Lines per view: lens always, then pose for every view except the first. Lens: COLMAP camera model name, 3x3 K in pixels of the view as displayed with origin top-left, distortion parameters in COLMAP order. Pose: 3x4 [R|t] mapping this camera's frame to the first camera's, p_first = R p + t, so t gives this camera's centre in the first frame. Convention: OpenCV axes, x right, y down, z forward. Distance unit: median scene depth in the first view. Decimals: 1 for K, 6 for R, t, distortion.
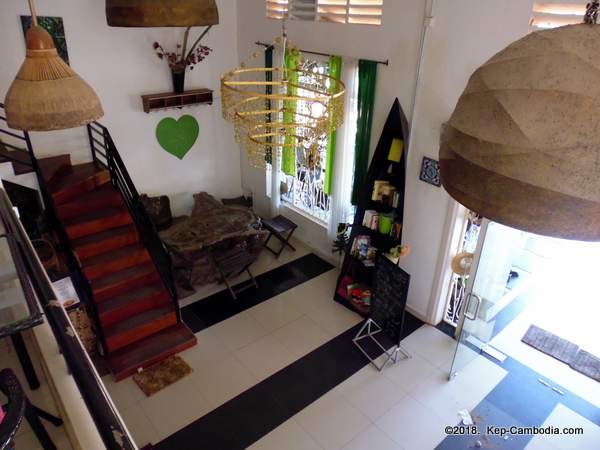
lens RADIAL K [[431.1, 0, 298.2], [0, 431.1, 223.2], [0, 0, 1]] dist [-0.054877, 0.012092]
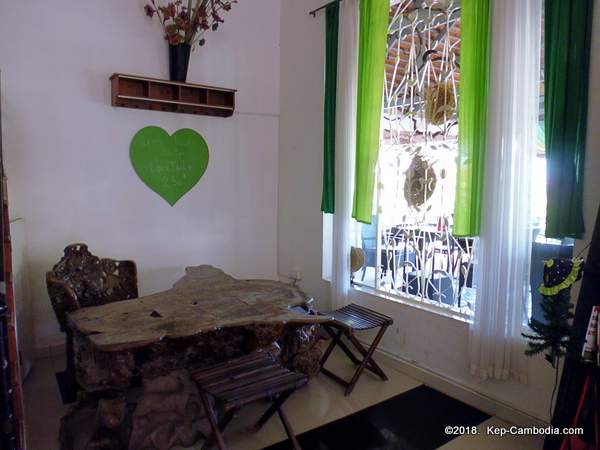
lens RADIAL K [[431.1, 0, 302.6], [0, 431.1, 228.0], [0, 0, 1]] dist [-0.054877, 0.012092]
pose [[0.996240, -0.006070, -0.086426, -0.057791], [-0.026011, 0.930567, -0.365197, 0.085227], [0.082642, 0.366072, 0.926910, 0.533877]]
